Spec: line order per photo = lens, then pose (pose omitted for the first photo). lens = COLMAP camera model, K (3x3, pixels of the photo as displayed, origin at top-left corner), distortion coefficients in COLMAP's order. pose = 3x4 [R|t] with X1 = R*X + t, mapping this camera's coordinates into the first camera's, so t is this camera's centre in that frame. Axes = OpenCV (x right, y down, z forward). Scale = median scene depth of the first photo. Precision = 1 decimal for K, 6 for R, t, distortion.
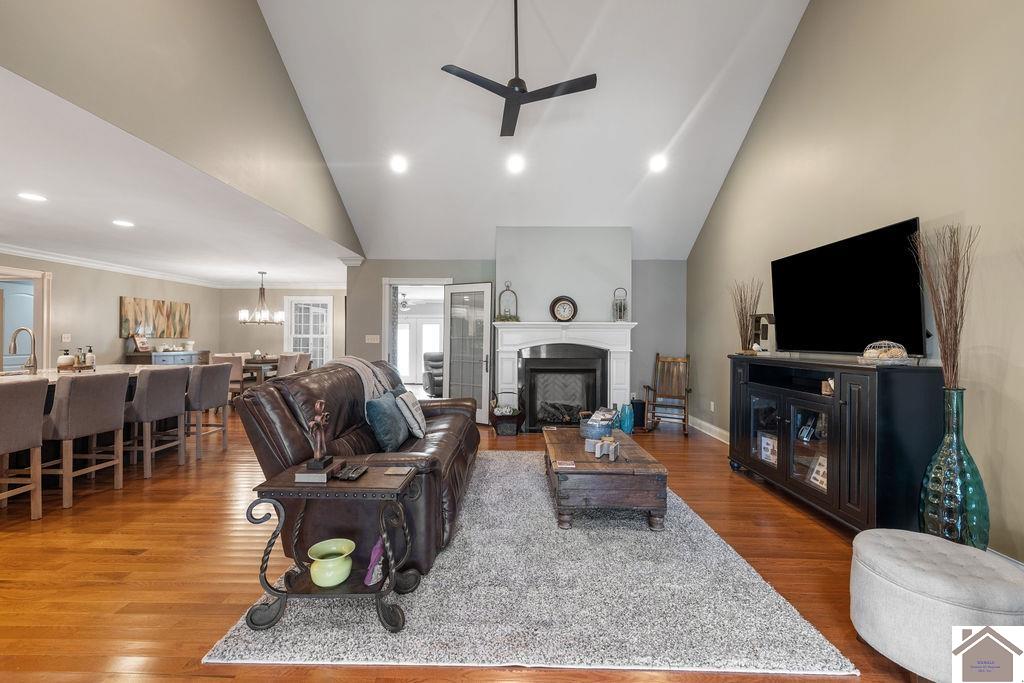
lens RADIAL K [[432.1, 0, 507.4], [0, 432.1, 333.9], [0, 0, 1]] dist [-0.000560, -0.000319]
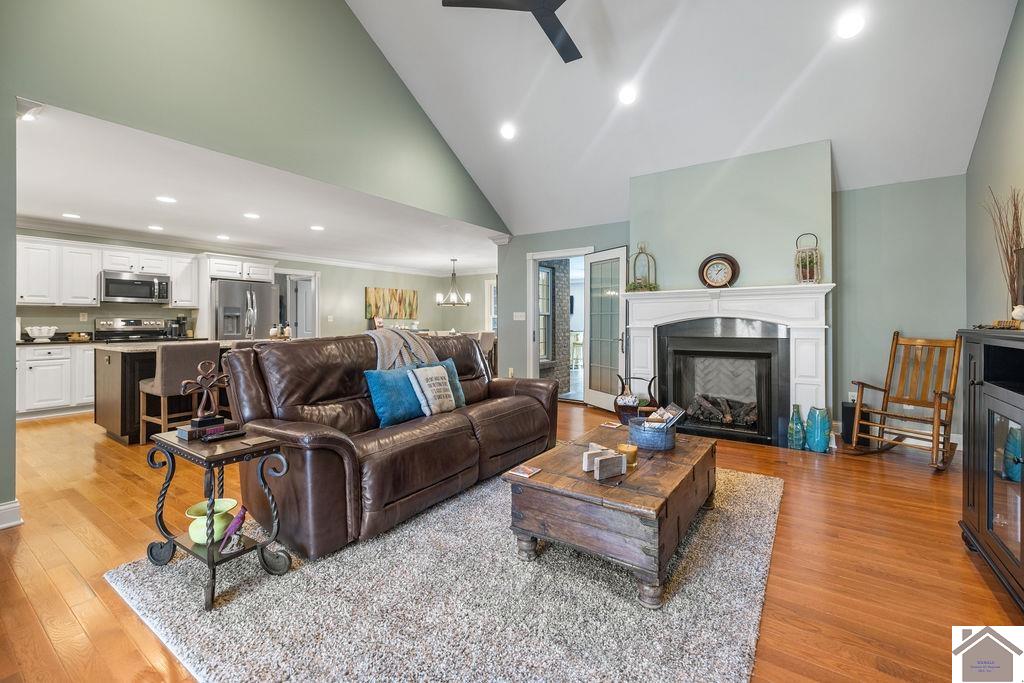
lens RADIAL K [[436.5, 0, 510.5], [0, 436.5, 317.9], [0, 0, 1]] dist [0.001363, -0.000069]
pose [[0.830379, -0.012856, -0.557051, 0.244971], [0.013817, 0.999901, -0.002480, 0.019463], [0.557028, -0.005637, 0.830475, 0.172010]]
